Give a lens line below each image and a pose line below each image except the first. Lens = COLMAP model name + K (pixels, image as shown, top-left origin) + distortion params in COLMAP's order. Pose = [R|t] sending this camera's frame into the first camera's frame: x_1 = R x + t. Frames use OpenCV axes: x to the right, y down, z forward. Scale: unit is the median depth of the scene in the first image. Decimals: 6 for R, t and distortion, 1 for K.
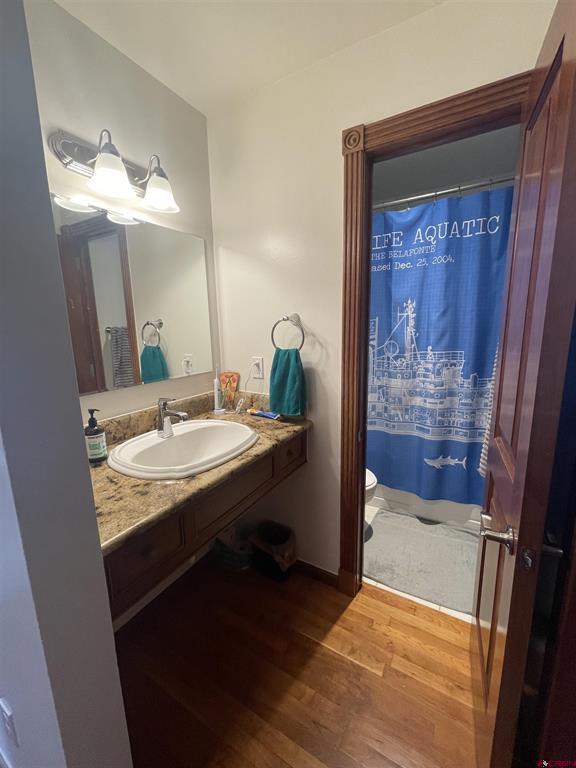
lens RADIAL K [[315.9, 0, 288.0], [0, 315.9, 384.0], [0, 0, 1]] dist [-0.001575, -0.000188]
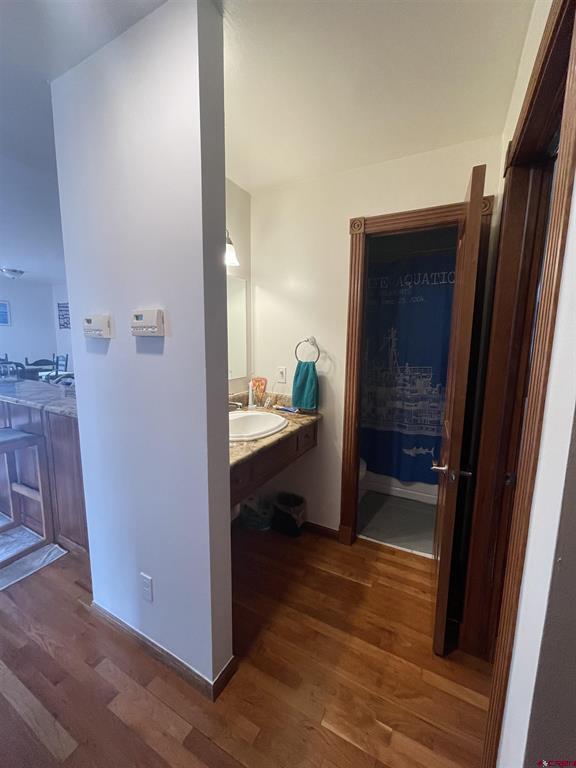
lens RADIAL K [[315.9, 0, 288.0], [0, 315.9, 384.0], [0, 0, 1]] dist [-0.001575, -0.000188]
pose [[0.998502, 0.025496, 0.048420, -0.142152], [-0.023439, 0.998817, -0.042604, 0.047593], [-0.049449, 0.041406, 0.997918, -0.371027]]
